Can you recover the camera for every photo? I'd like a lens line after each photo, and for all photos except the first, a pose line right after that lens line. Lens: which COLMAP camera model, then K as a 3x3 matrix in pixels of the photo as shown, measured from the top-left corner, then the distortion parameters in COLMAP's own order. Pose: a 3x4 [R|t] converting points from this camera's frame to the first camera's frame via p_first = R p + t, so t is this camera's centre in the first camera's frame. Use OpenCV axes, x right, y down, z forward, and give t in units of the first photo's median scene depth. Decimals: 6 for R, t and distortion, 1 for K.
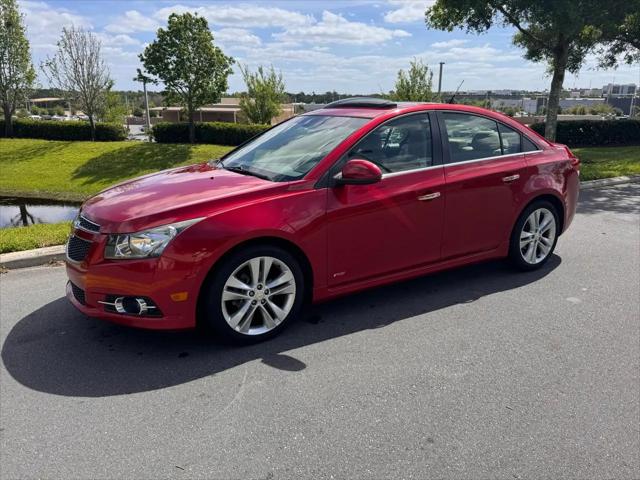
lens RADIAL K [[478.2, 0, 316.4], [0, 478.2, 234.2], [0, 0, 1]] dist [0.043049, -0.040576]
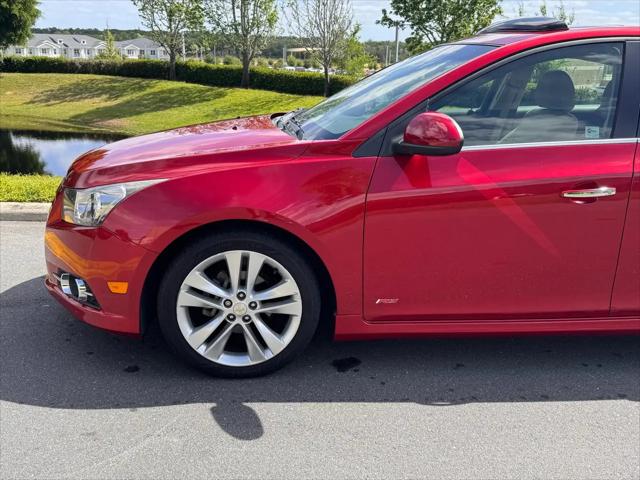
lens RADIAL K [[612.3, 0, 326.9], [0, 612.3, 233.5], [0, 0, 1]] dist [0.026087, 0.000000]
pose [[0.896087, 0.146243, -0.419095, 0.221109], [-0.140273, 0.989080, 0.045213, -0.019174], [0.421130, 0.018272, 0.906816, 0.195534]]
